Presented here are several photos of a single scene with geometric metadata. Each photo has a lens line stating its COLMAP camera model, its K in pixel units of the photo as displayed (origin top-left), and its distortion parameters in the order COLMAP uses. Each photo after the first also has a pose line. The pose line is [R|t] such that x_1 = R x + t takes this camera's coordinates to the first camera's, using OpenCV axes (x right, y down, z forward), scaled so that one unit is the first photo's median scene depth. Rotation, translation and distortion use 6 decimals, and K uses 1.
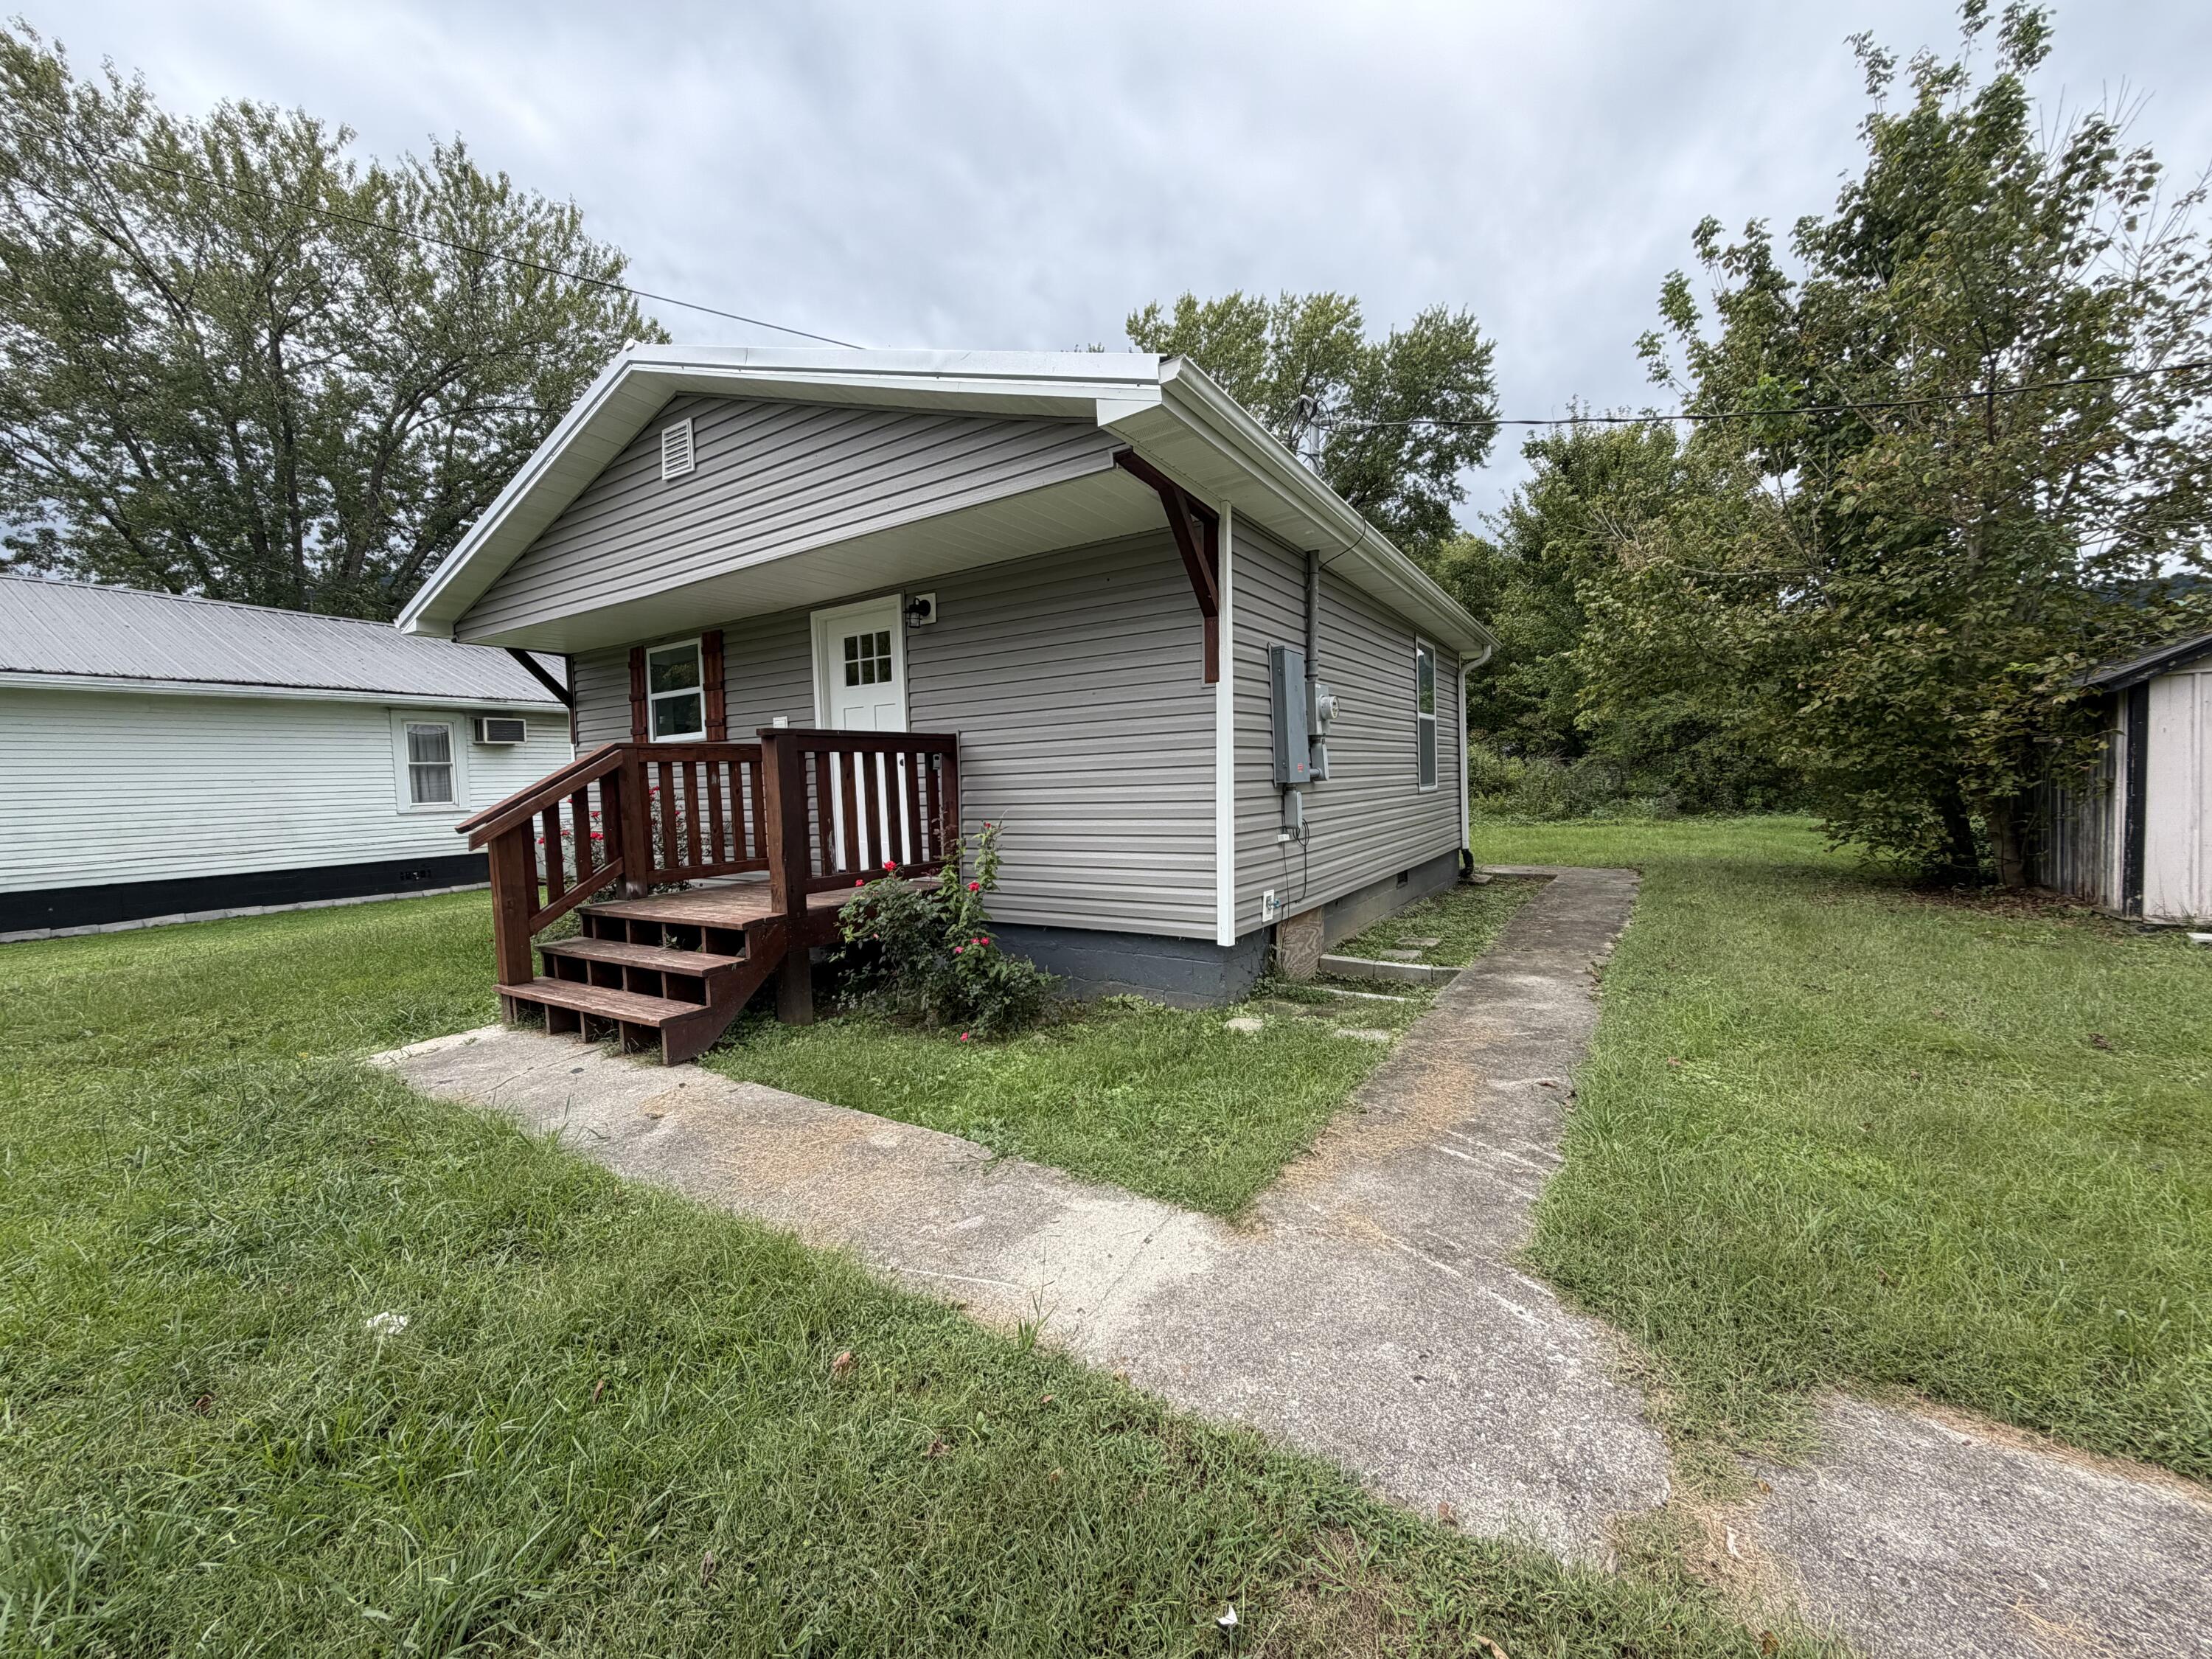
lens RADIAL K [[877.9, 0, 1095.5], [0, 877.9, 831.5], [0, 0, 1]] dist [-0.000143, 0.000267]
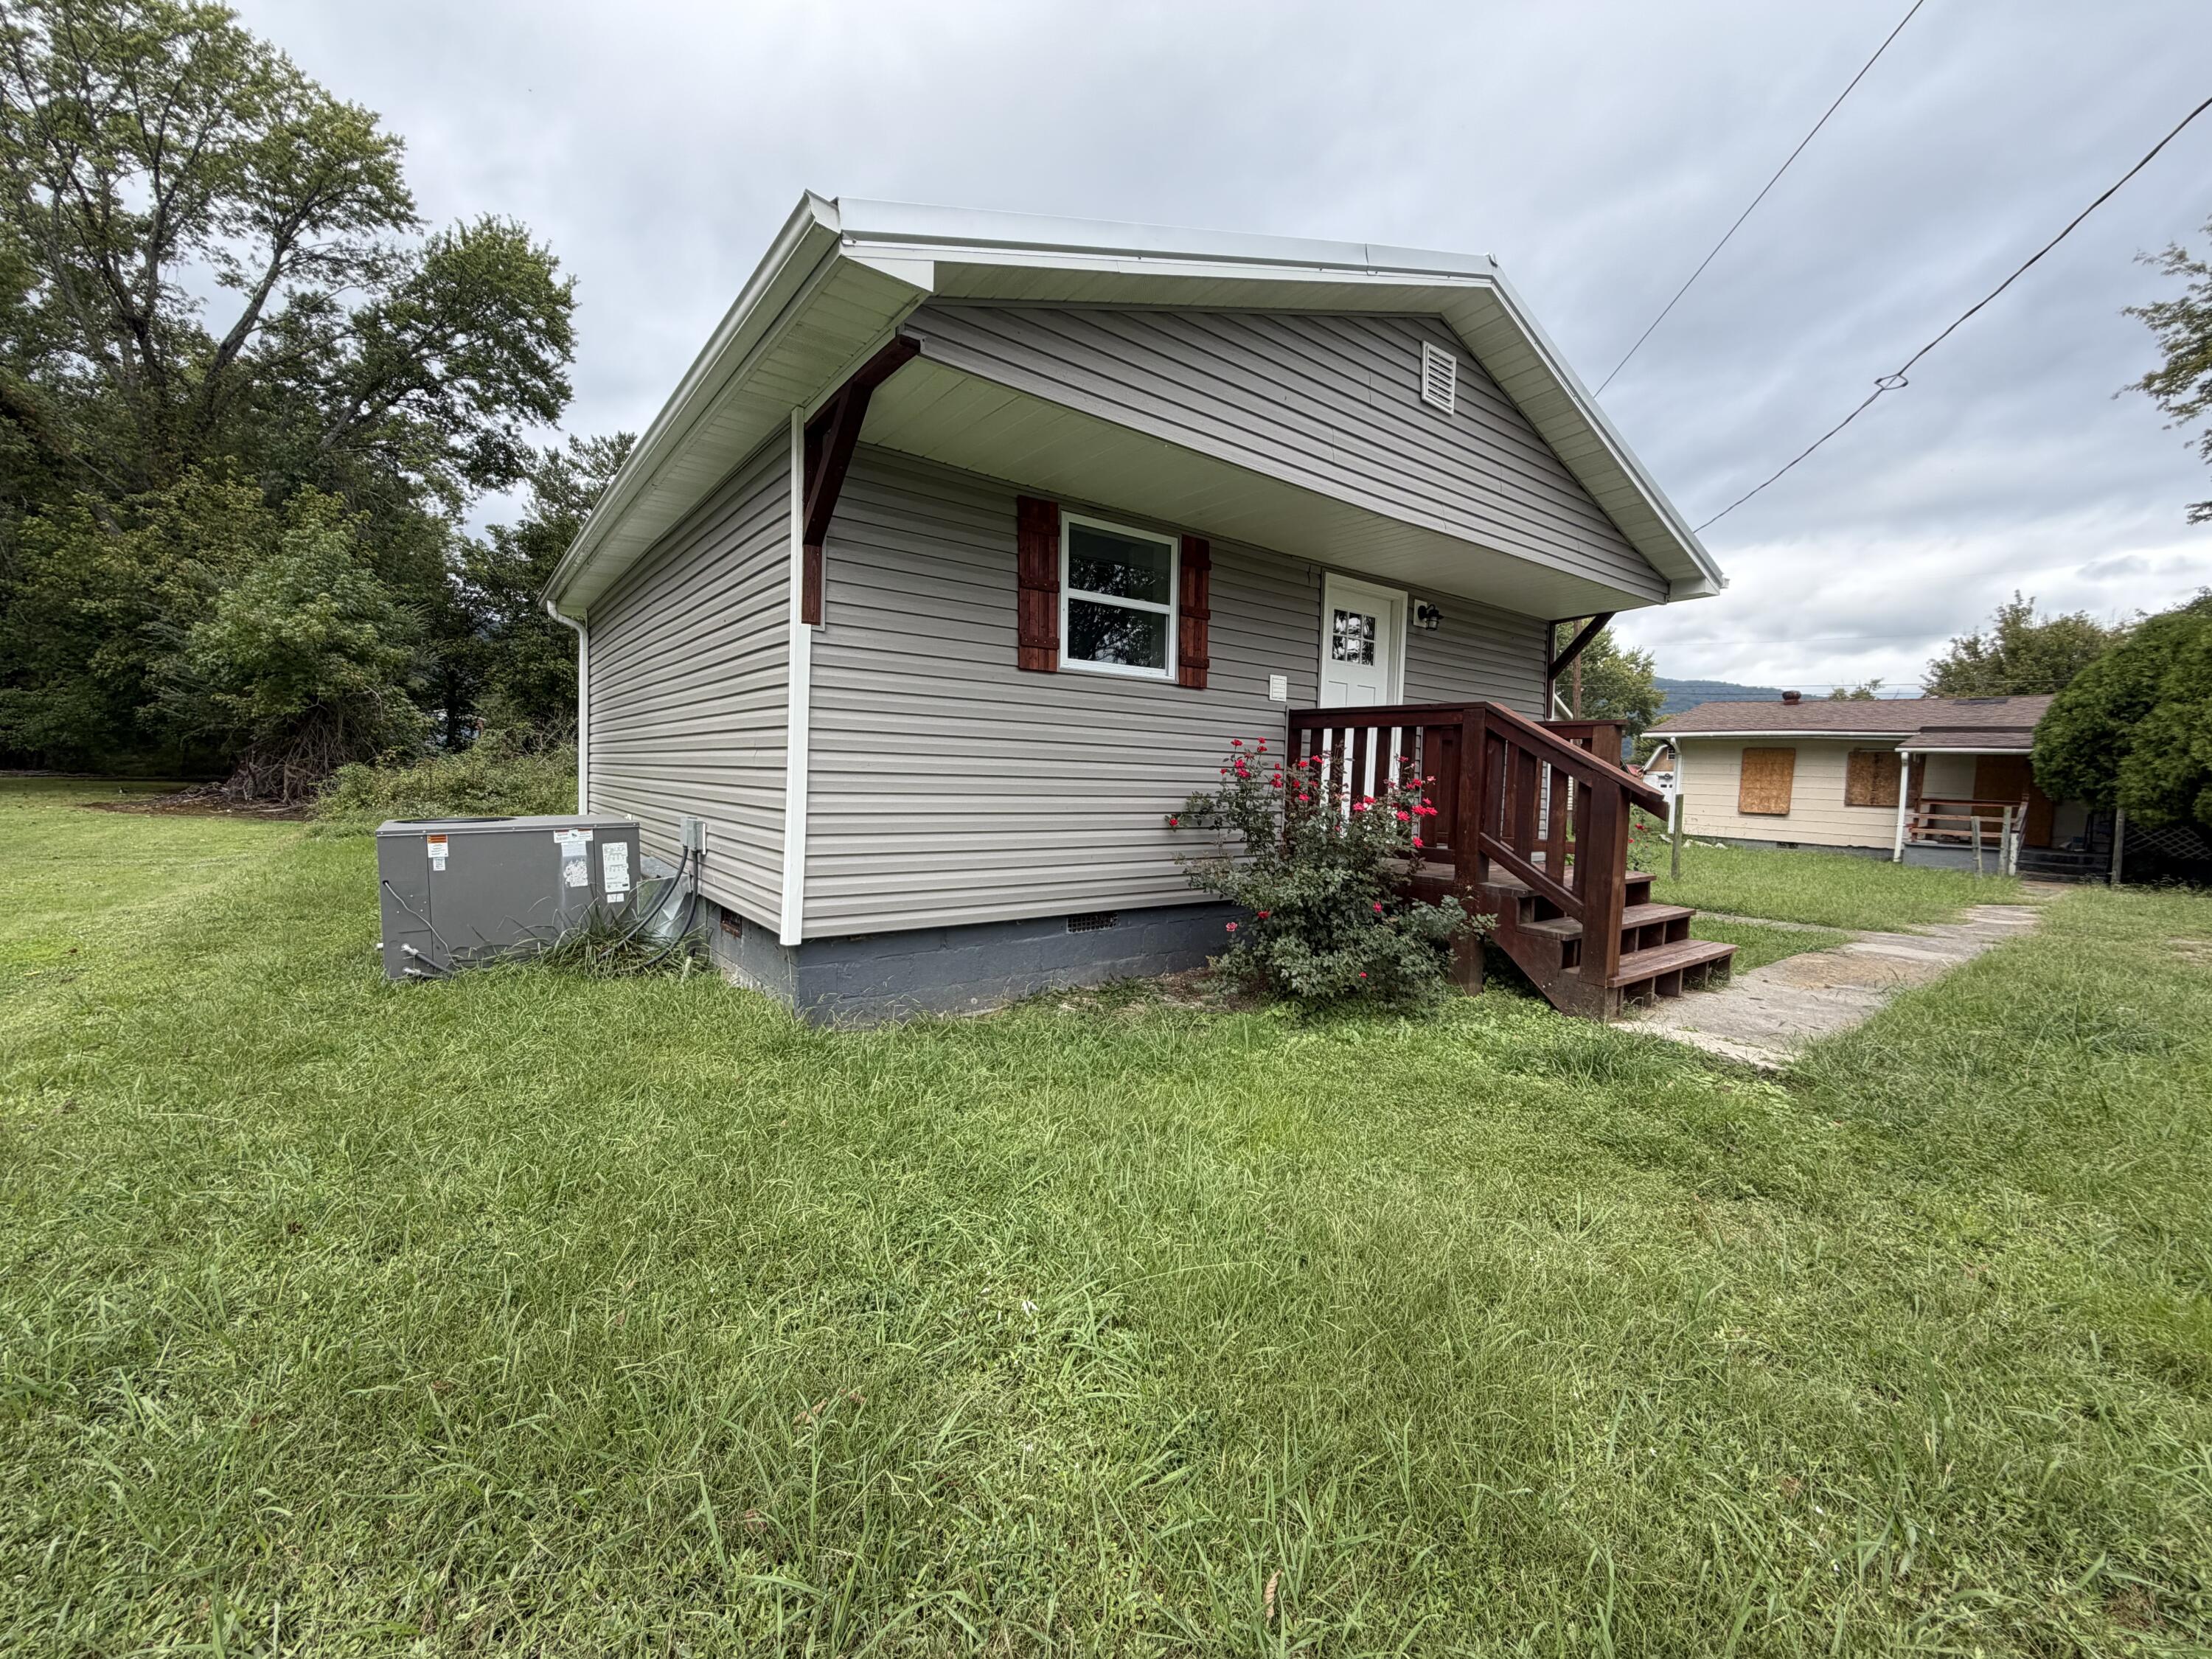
lens RADIAL K [[877.9, 0, 1095.5], [0, 877.9, 829.7], [0, 0, 1]] dist [-0.000143, 0.000267]
pose [[0.334305, -0.016398, 0.942322, -1.371957], [0.017100, 0.999790, 0.011331, 0.008863], [-0.942310, 0.012325, 0.334515, 0.984035]]
